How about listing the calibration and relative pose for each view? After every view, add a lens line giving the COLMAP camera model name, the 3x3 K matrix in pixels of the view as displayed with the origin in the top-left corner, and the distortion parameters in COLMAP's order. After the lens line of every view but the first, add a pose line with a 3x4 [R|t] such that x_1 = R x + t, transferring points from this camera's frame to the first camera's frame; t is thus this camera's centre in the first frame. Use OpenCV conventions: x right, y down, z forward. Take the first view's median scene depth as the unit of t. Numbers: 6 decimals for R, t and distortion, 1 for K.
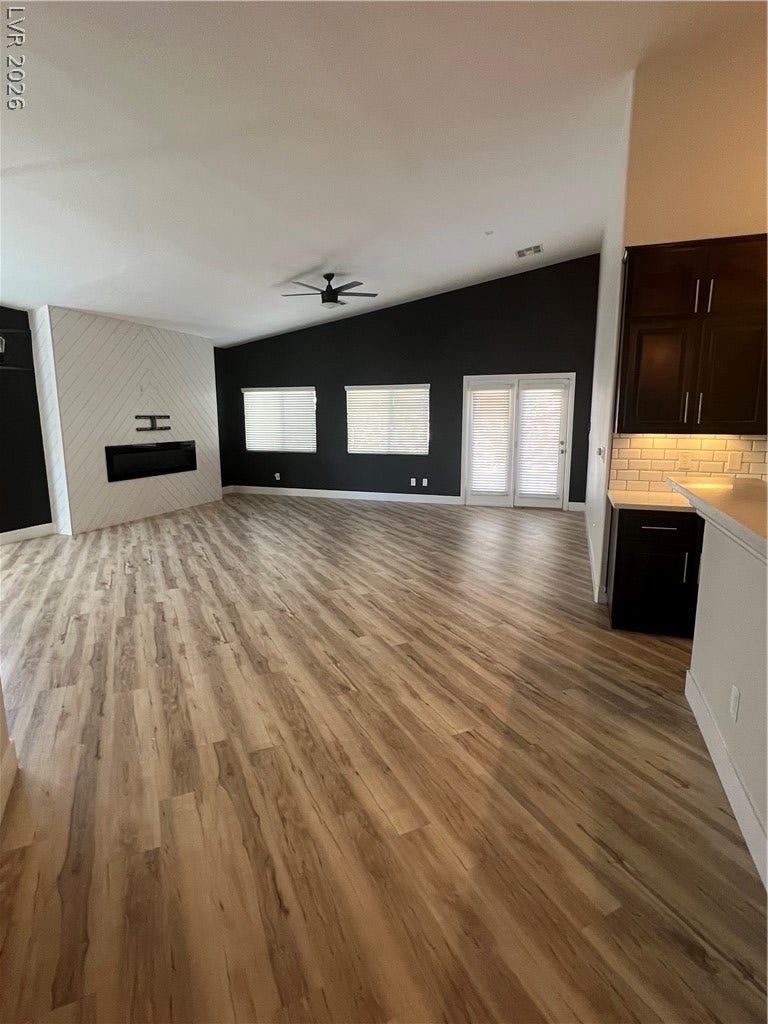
lens RADIAL K [[526.4, 0, 384.0], [0, 526.4, 512.0], [0, 0, 1]] dist [0.000996, 0.000084]
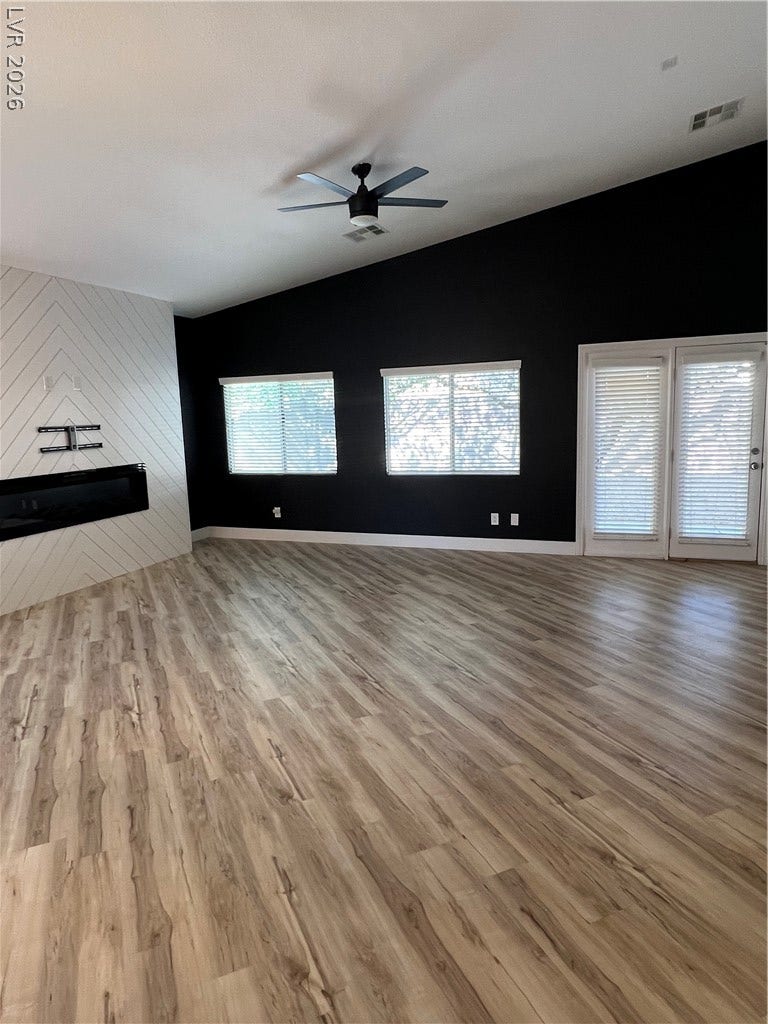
lens RADIAL K [[637.0, 0, 384.0], [0, 637.0, 512.0], [0, 0, 1]] dist [-0.000498, -0.000920]
pose [[0.999112, -0.025075, -0.033870, -0.059104], [0.024267, 0.999416, -0.024064, -0.060585], [0.034454, 0.023221, 0.999136, 0.295634]]
